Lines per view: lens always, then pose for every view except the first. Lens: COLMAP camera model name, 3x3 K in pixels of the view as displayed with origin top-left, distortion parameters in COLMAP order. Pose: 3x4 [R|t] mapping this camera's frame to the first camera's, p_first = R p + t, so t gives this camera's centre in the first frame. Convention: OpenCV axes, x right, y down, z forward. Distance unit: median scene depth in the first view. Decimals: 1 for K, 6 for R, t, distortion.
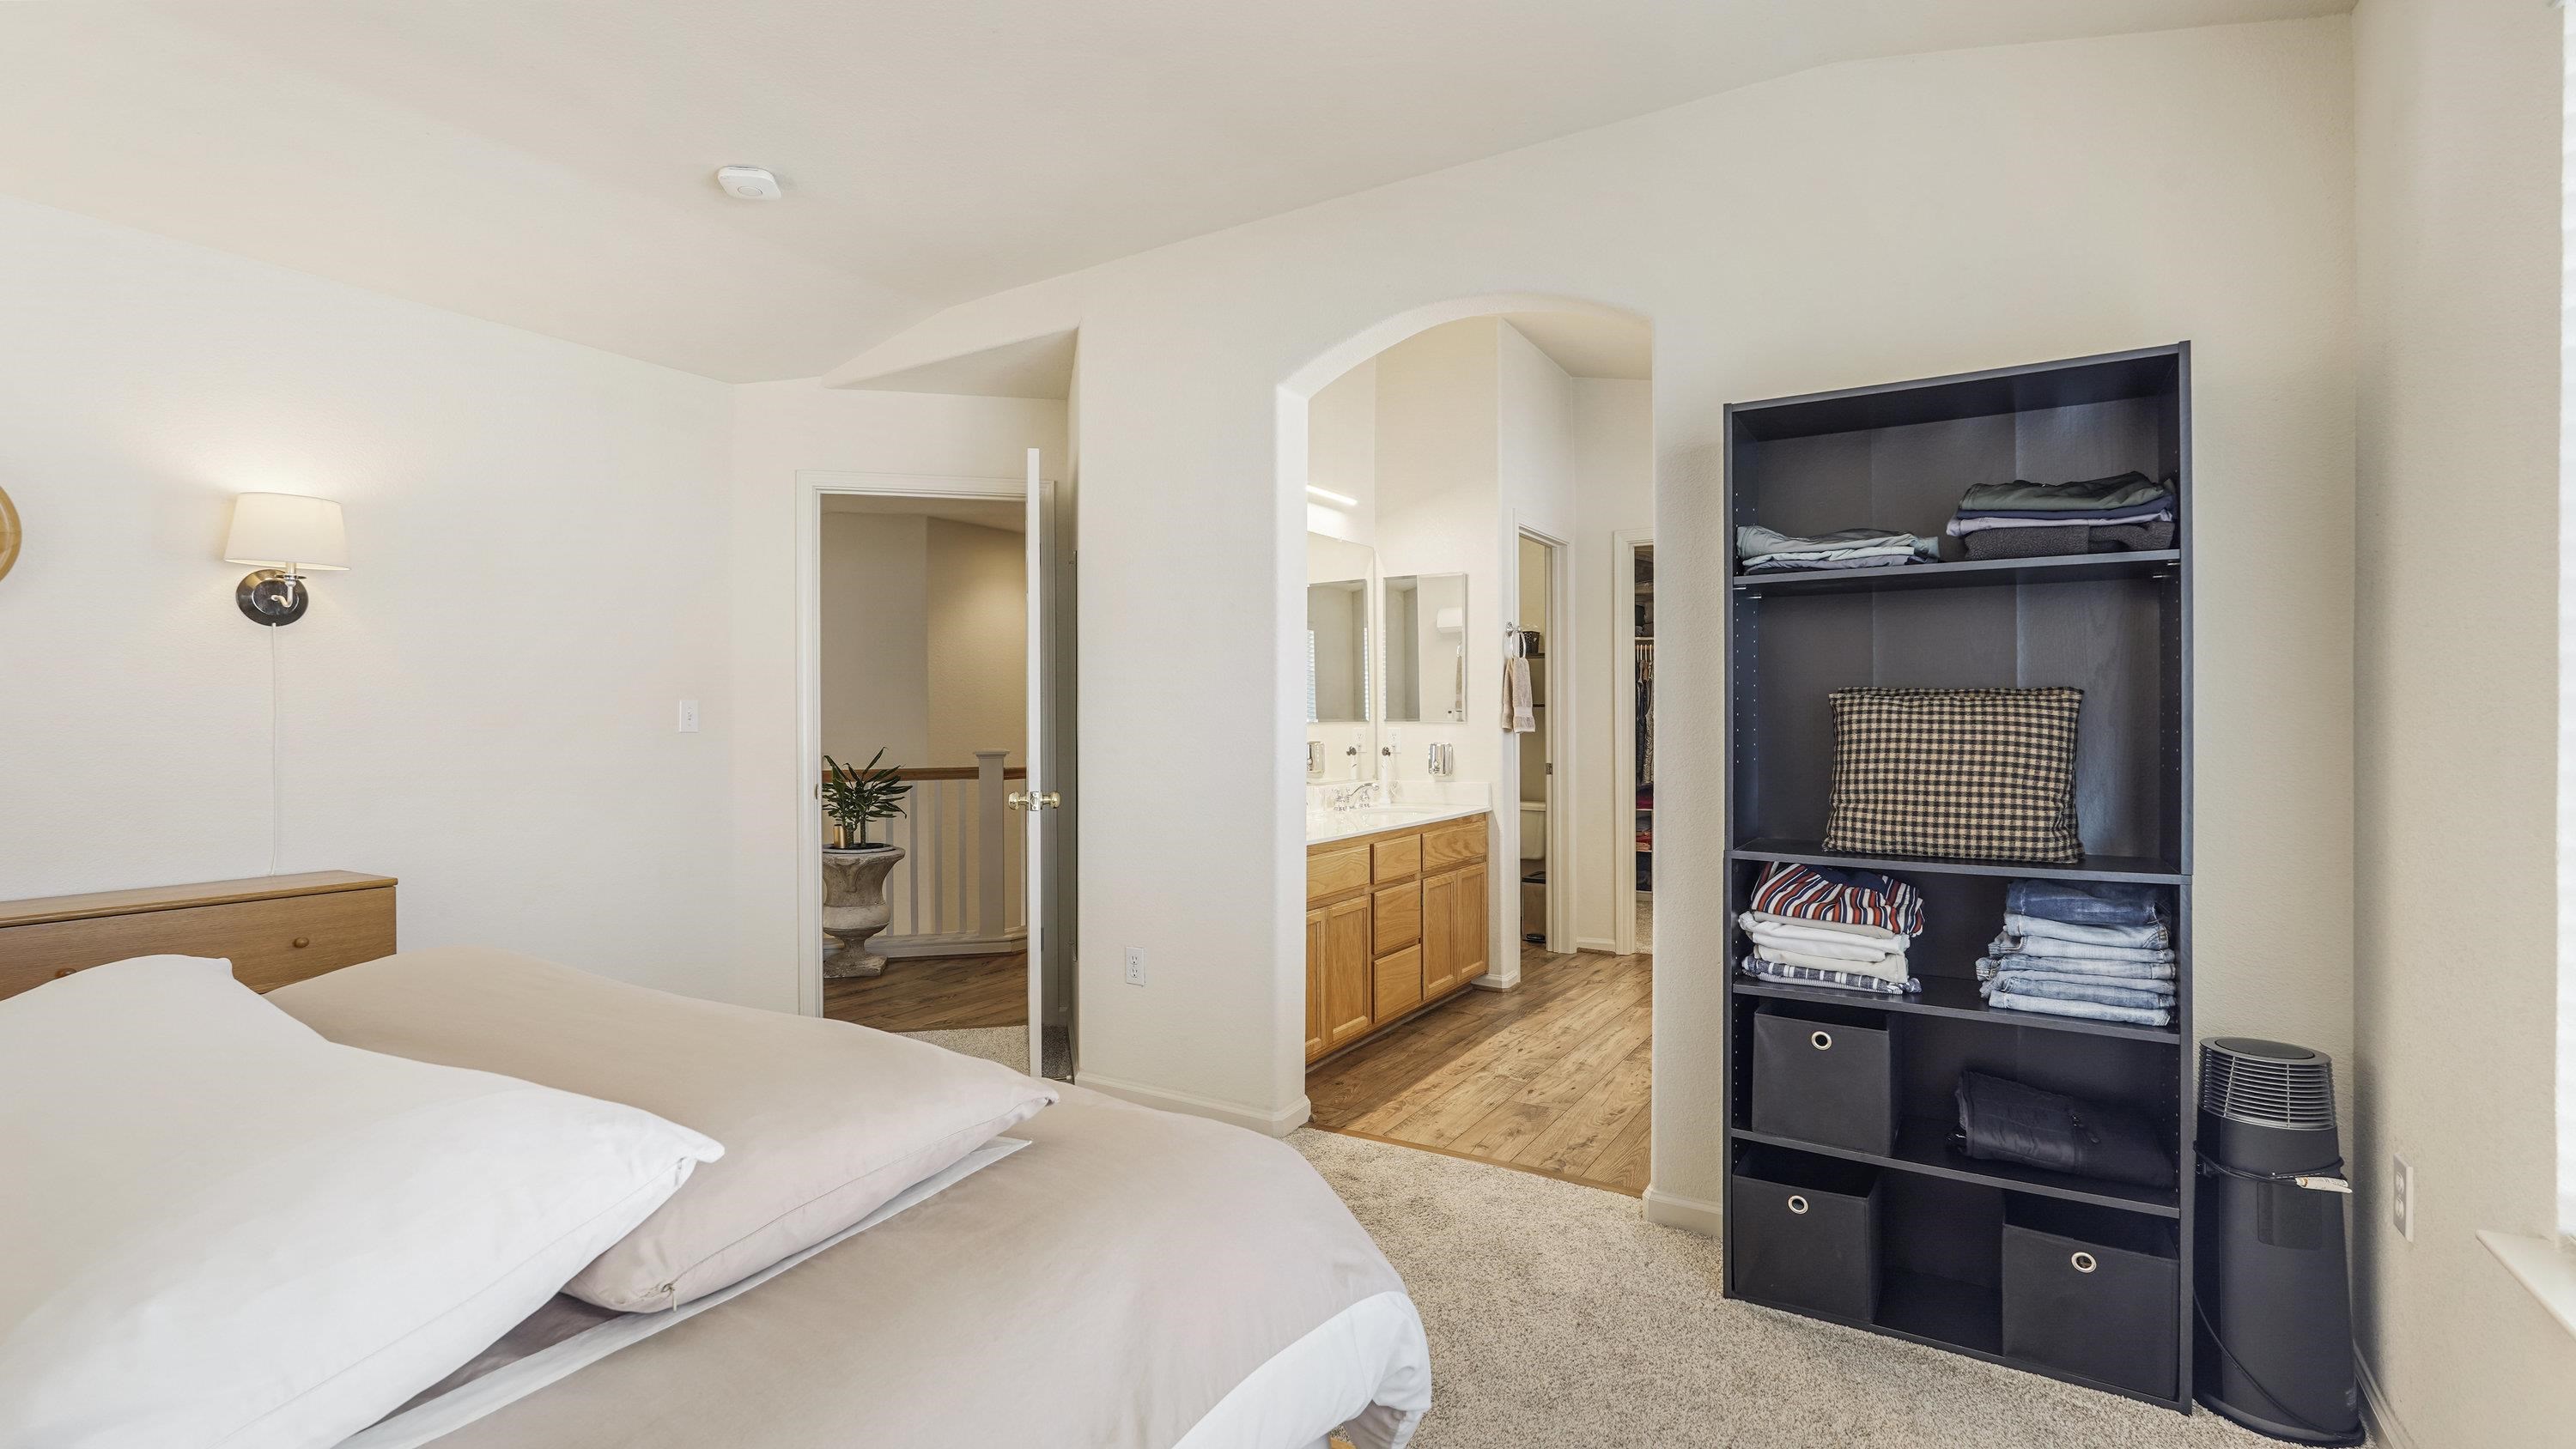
lens RADIAL K [[1151.4, 0, 1280.2], [0, 1151.4, 716.8], [0, 0, 1]] dist [-0.003198, 0.000392]
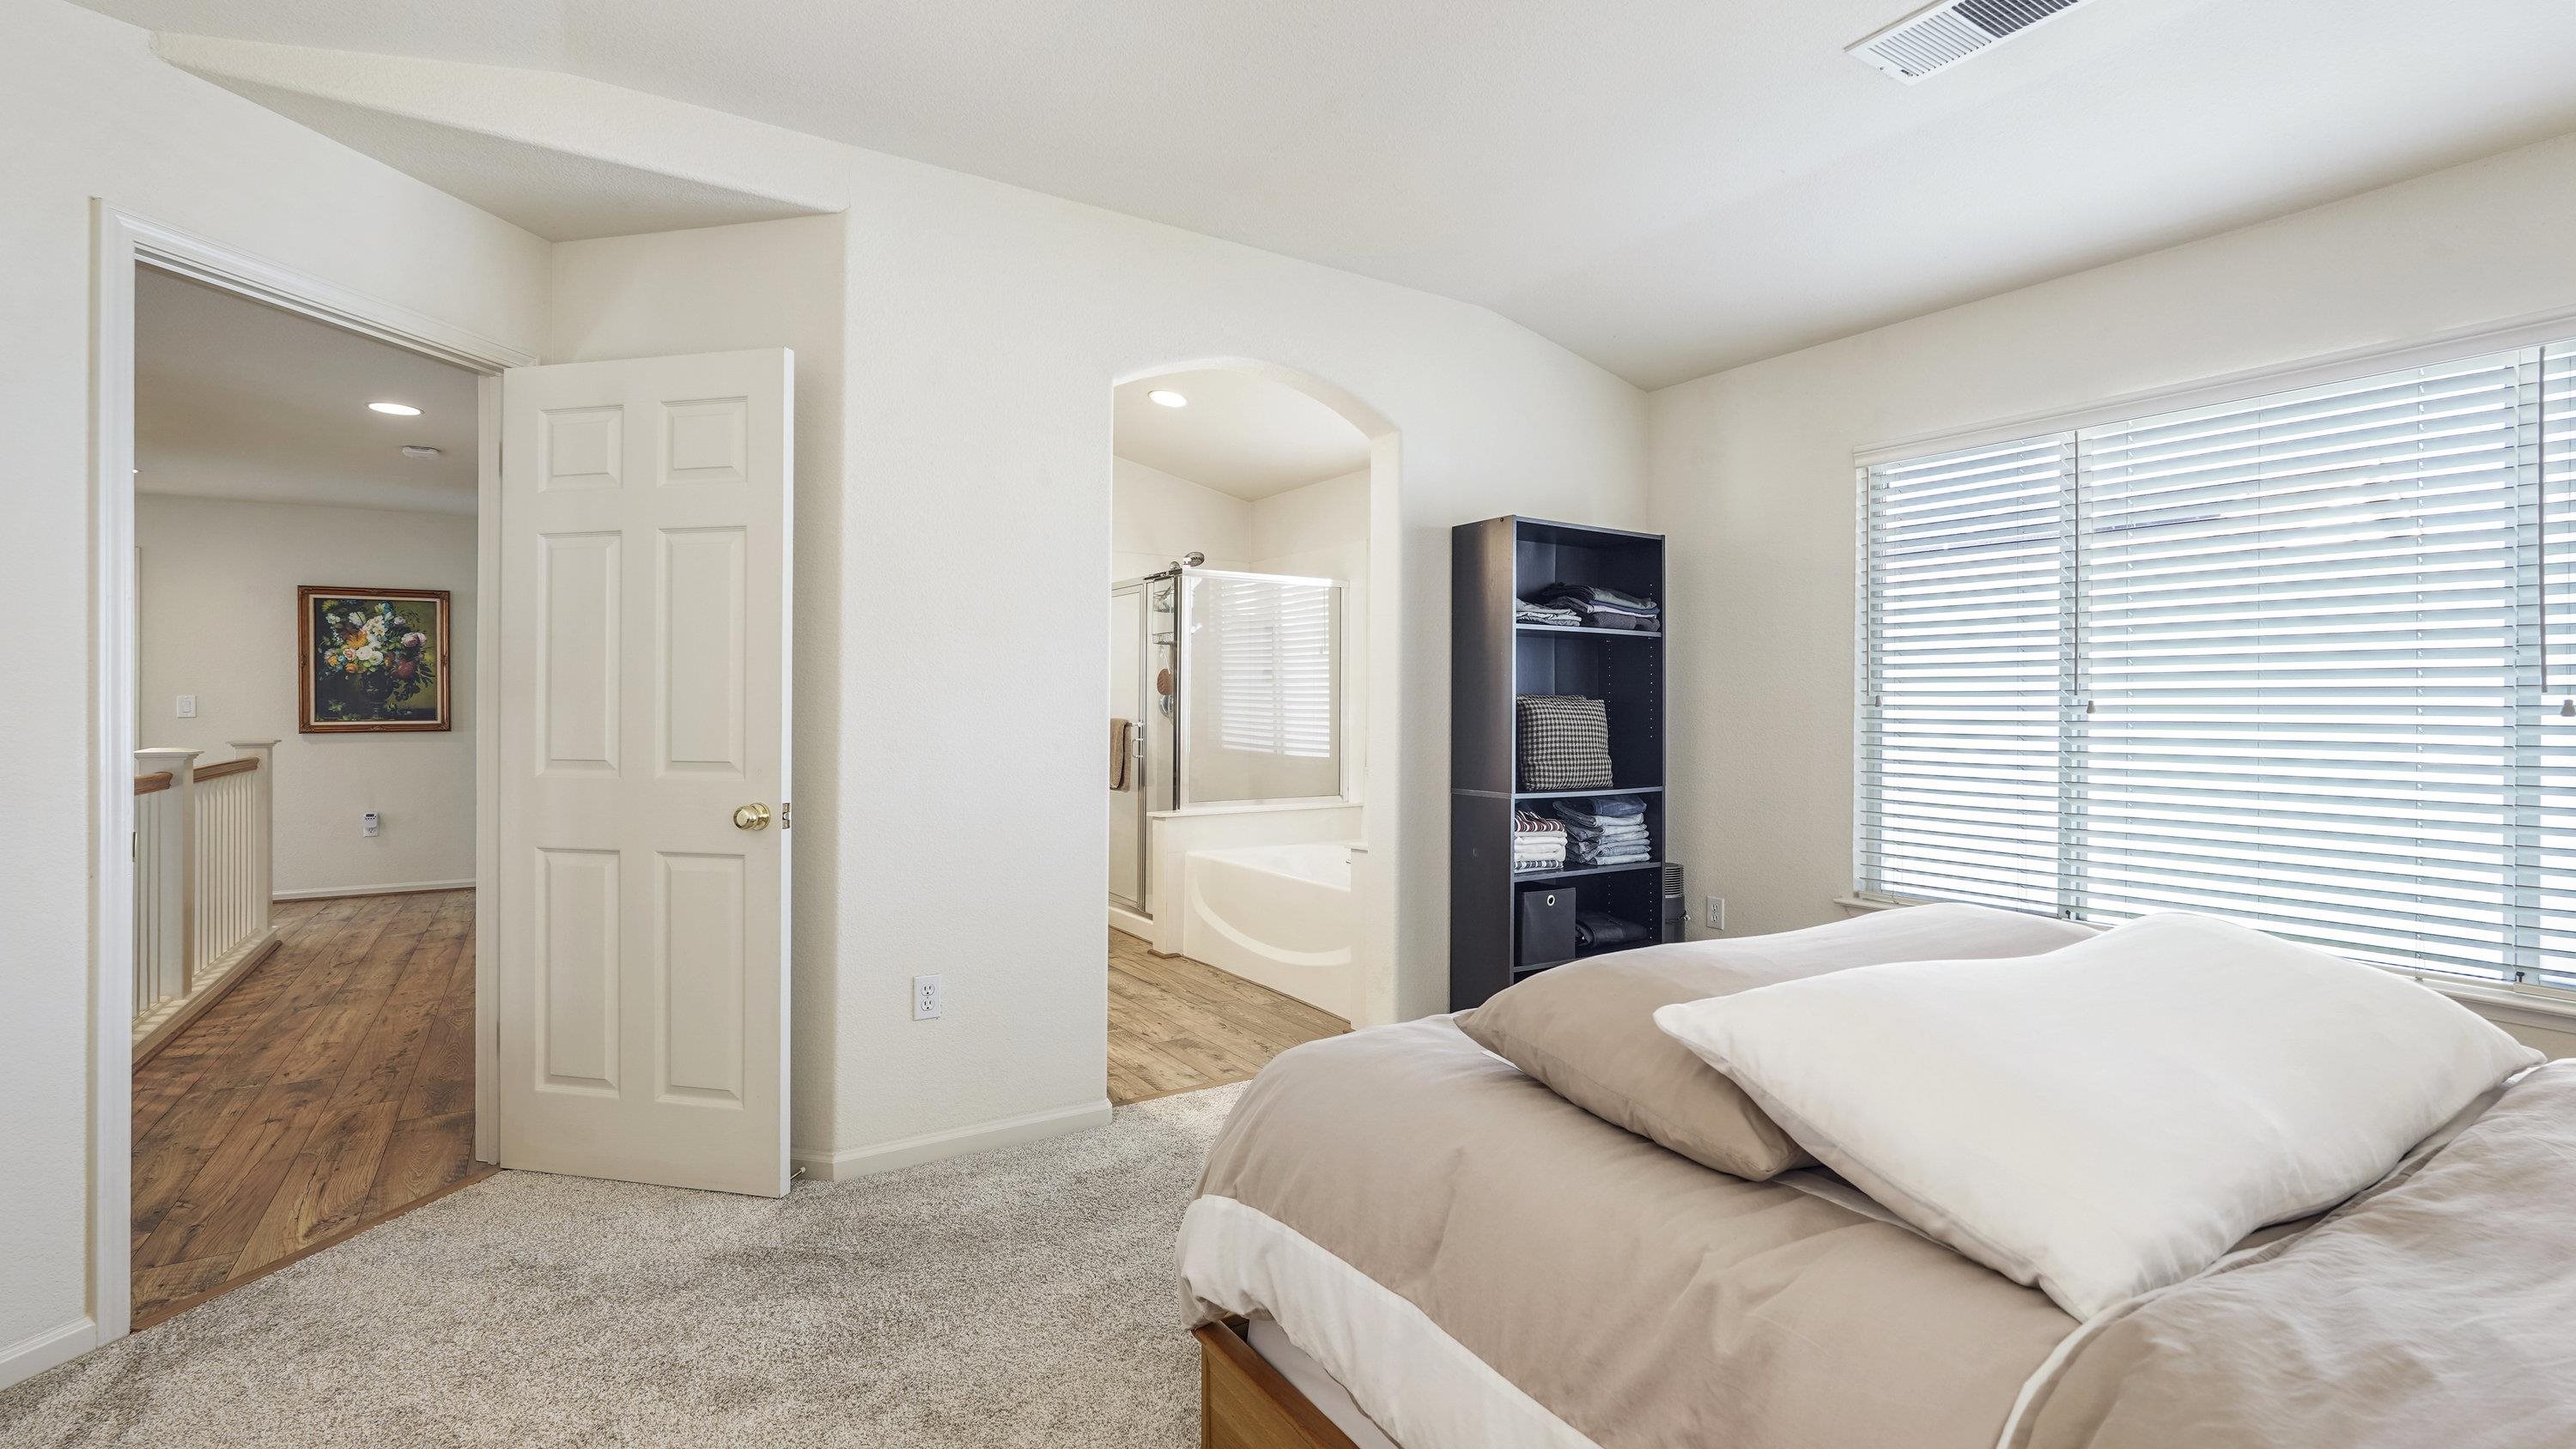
lens RADIAL K [[1151.4, 0, 1280.2], [0, 1151.4, 716.8], [0, 0, 1]] dist [-0.003198, 0.000392]
pose [[0.425960, 0.001555, 0.904741, -0.876974], [-0.006376, 0.999979, 0.001283, 0.006350], [-0.904719, -0.006315, 0.425961, 0.447192]]
